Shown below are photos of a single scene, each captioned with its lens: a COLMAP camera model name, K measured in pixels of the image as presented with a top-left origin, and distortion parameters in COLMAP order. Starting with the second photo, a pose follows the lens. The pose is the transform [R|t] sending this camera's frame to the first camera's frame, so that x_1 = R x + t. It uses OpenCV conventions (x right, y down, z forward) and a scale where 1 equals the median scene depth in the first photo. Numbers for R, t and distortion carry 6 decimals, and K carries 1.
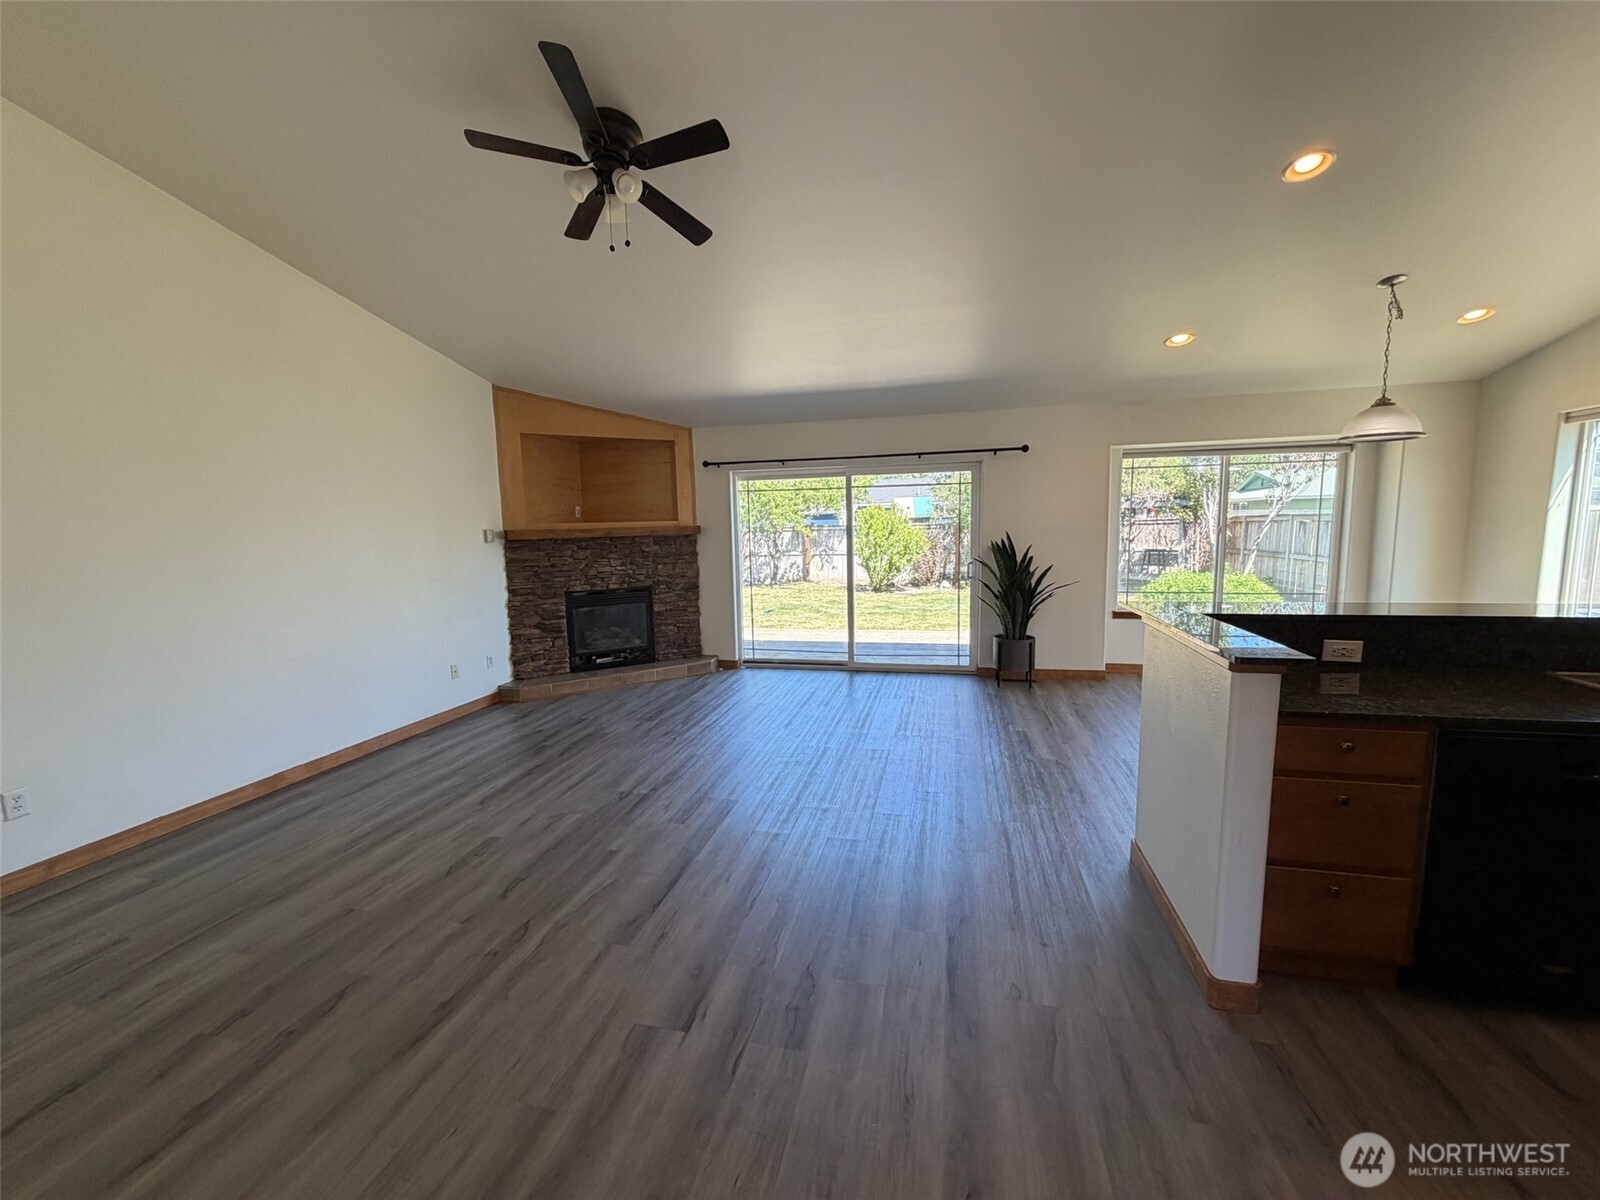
lens RADIAL K [[634.2, 0, 796.8], [0, 634.2, 602.0], [0, 0, 1]] dist [-0.000330, 0.000036]
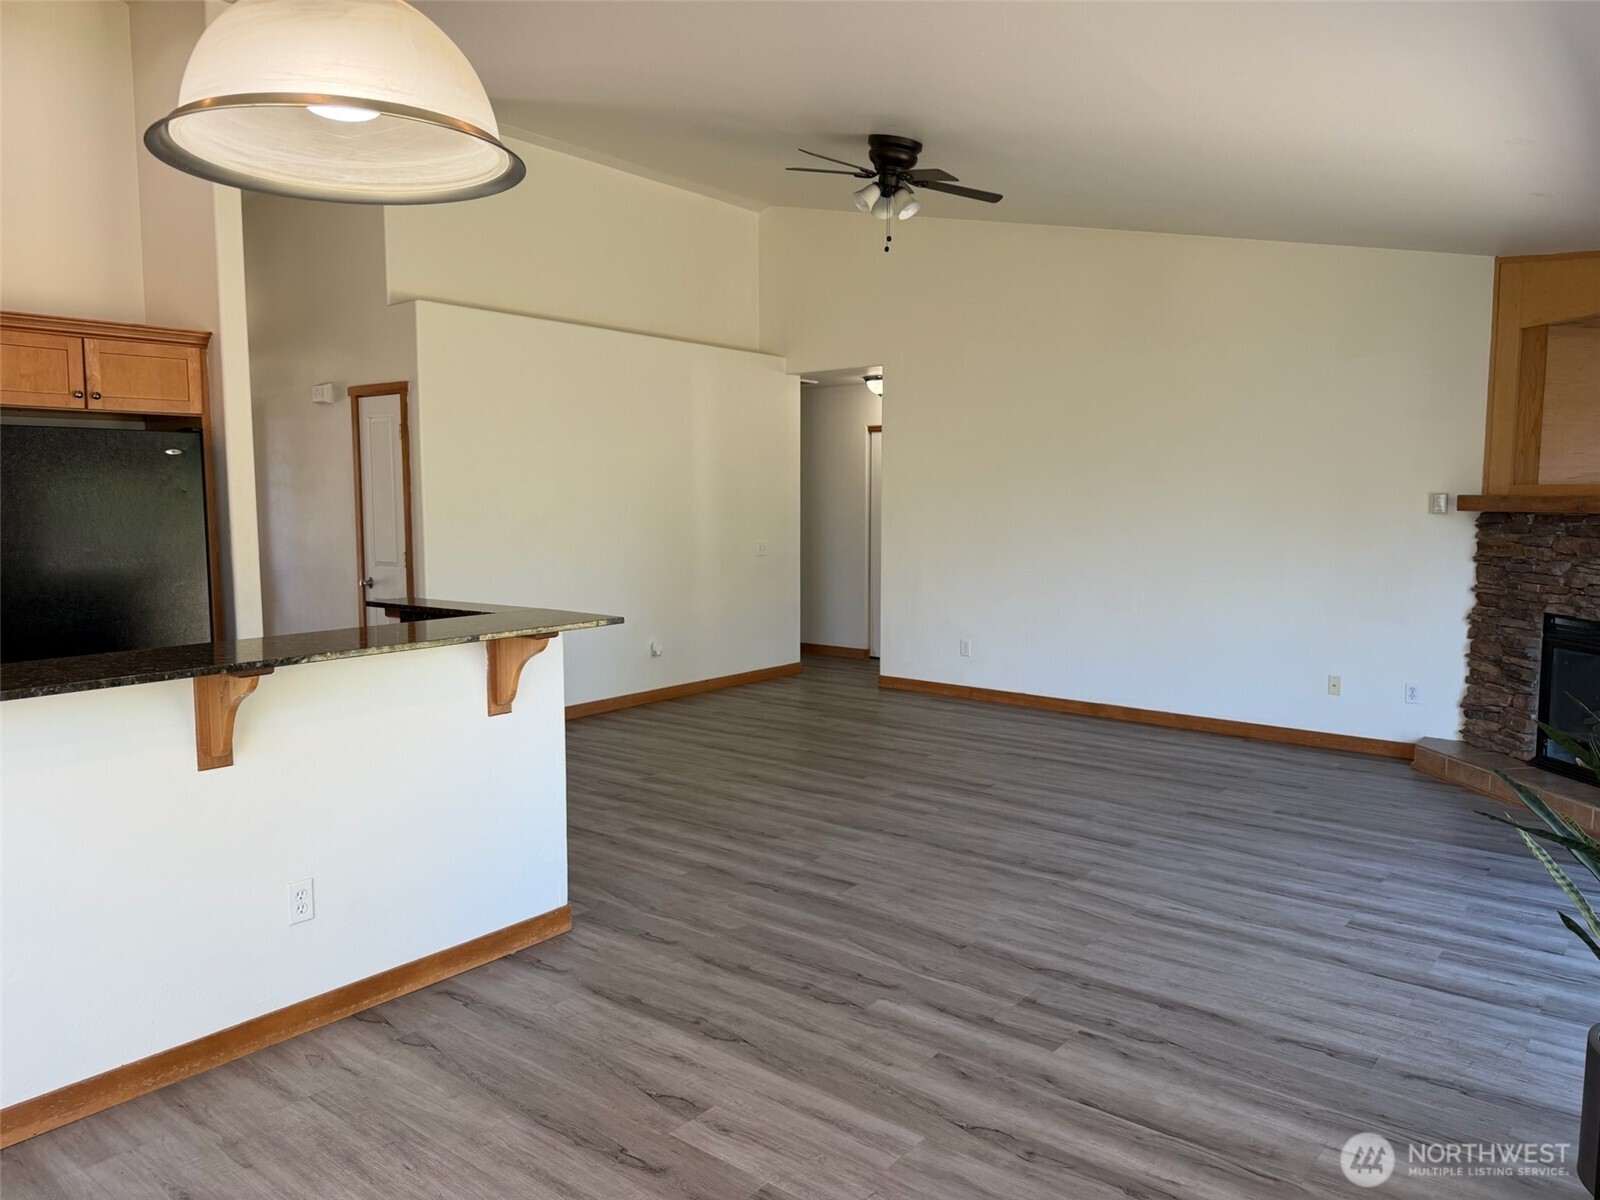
lens RADIAL K [[1109.4, 0, 797.9], [0, 1109.4, 597.7], [0, 0, 1]] dist [0.025826, -0.031200]
pose [[-0.425816, 0.106519, -0.898518, 1.270100], [-0.103668, 0.980763, 0.165398, -0.201607], [0.898851, 0.163576, -0.406582, 1.382937]]
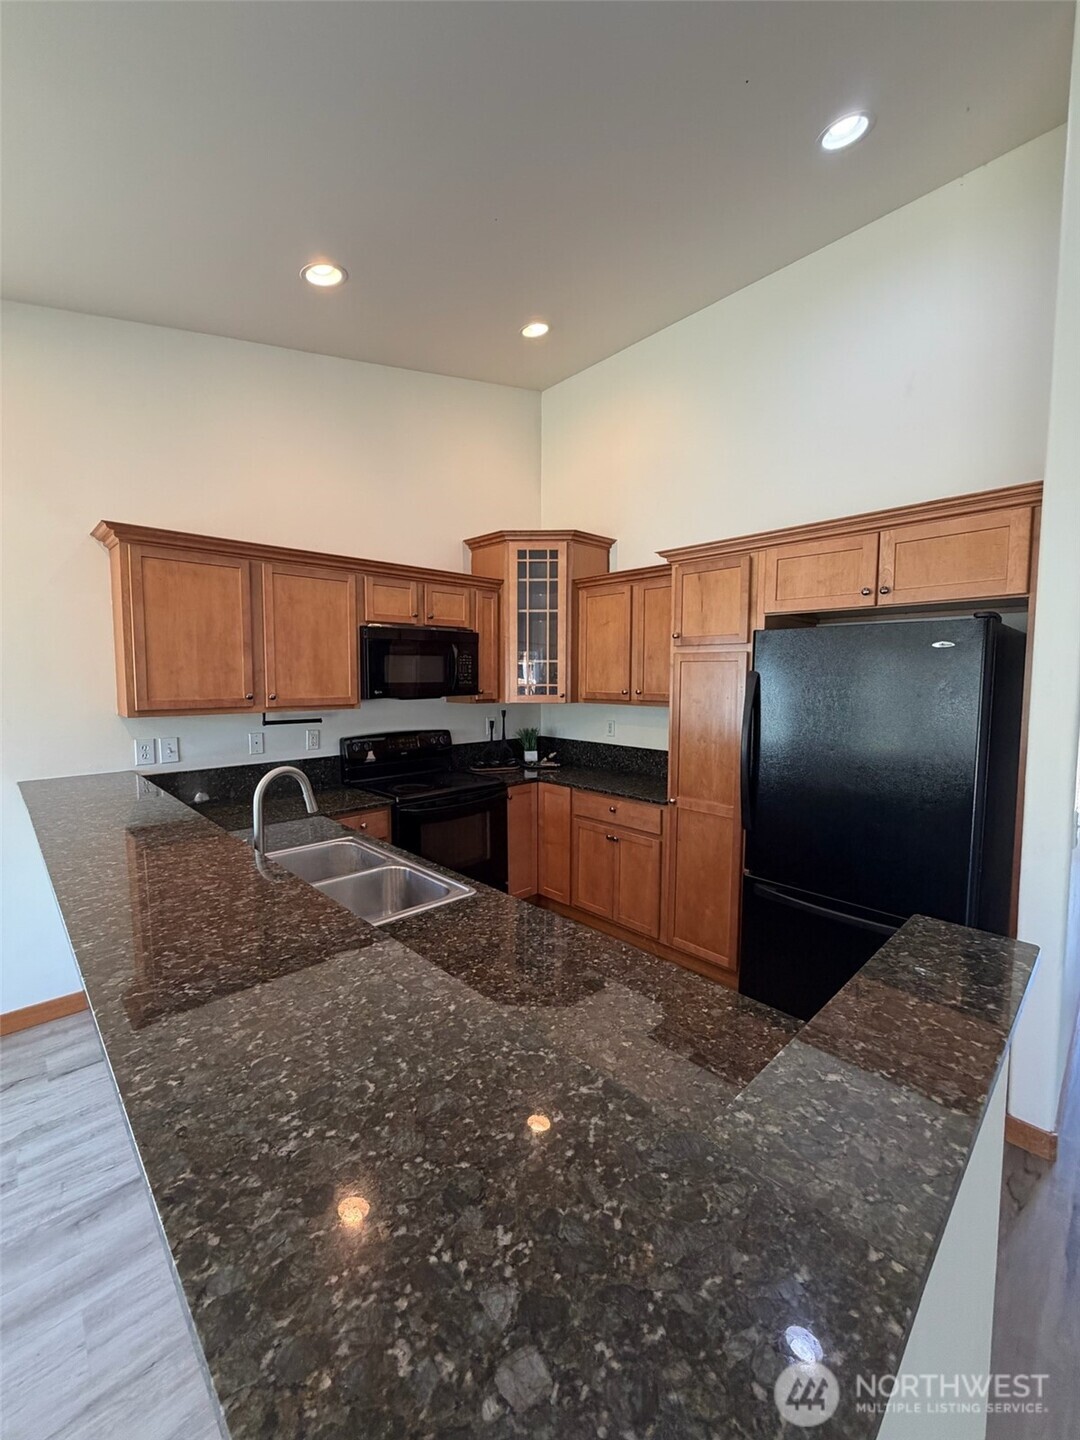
lens RADIAL K [[570.7, 0, 539.0], [0, 570.7, 711.8], [0, 0, 1]] dist [-0.000330, 0.000036]
pose [[-0.839208, -0.010130, 0.543716, 0.323913], [0.087718, 0.984212, 0.153727, -0.124822], [-0.536689, 0.176703, -0.825070, 0.782016]]
